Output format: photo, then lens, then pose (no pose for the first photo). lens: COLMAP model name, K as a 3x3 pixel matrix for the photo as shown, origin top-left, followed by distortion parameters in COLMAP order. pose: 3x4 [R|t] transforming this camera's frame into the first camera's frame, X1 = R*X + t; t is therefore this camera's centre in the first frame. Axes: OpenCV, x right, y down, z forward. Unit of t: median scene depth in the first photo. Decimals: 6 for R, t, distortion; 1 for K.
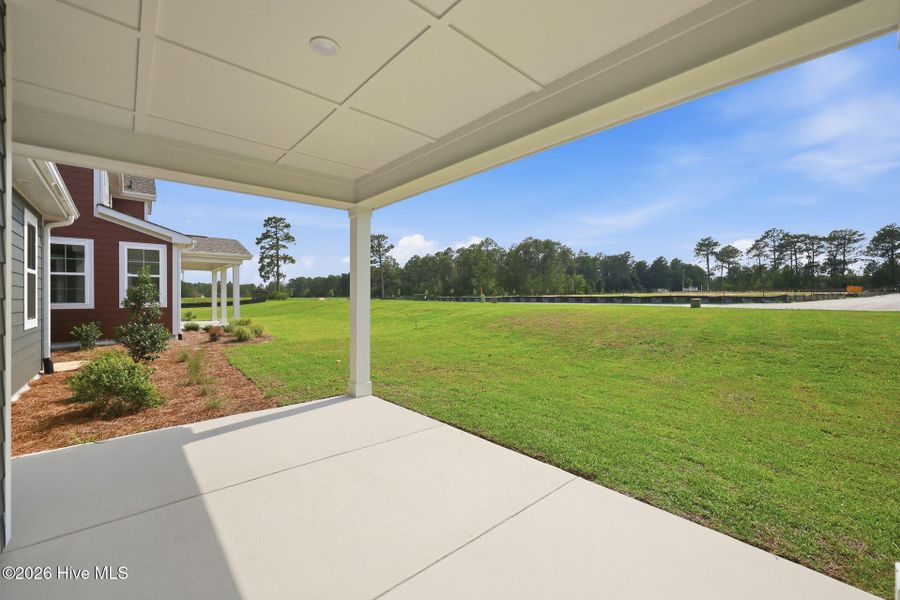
lens RADIAL K [[364.4, 0, 448.6], [0, 364.4, 297.4], [0, 0, 1]] dist [-0.003497, 0.001385]
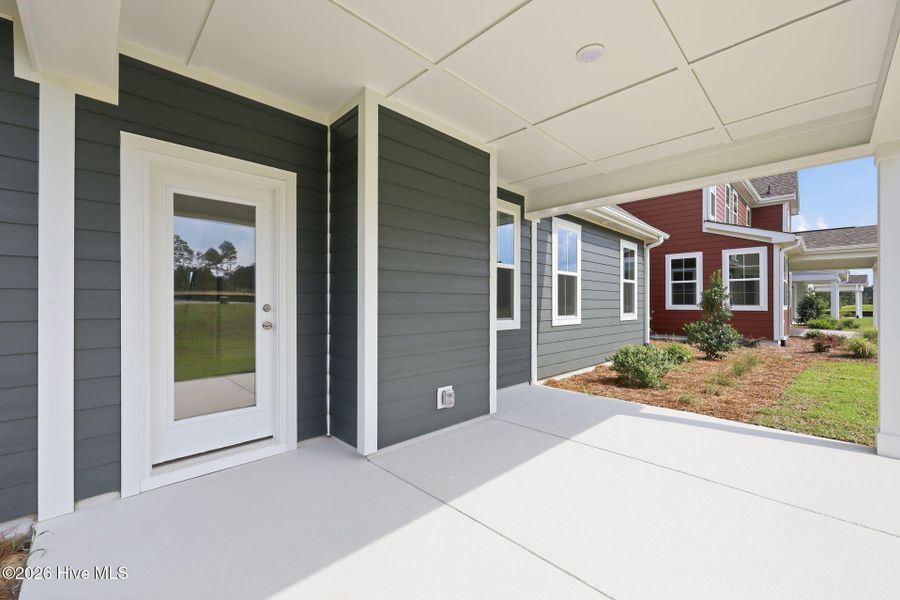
lens RADIAL K [[364.4, 0, 453.3], [0, 364.4, 301.7], [0, 0, 1]] dist [-0.003497, 0.001385]
pose [[0.059584, -0.002016, -0.998221, 0.162624], [-0.004587, 0.999987, -0.002294, 0.010366], [0.998213, 0.004715, 0.059574, 0.125339]]
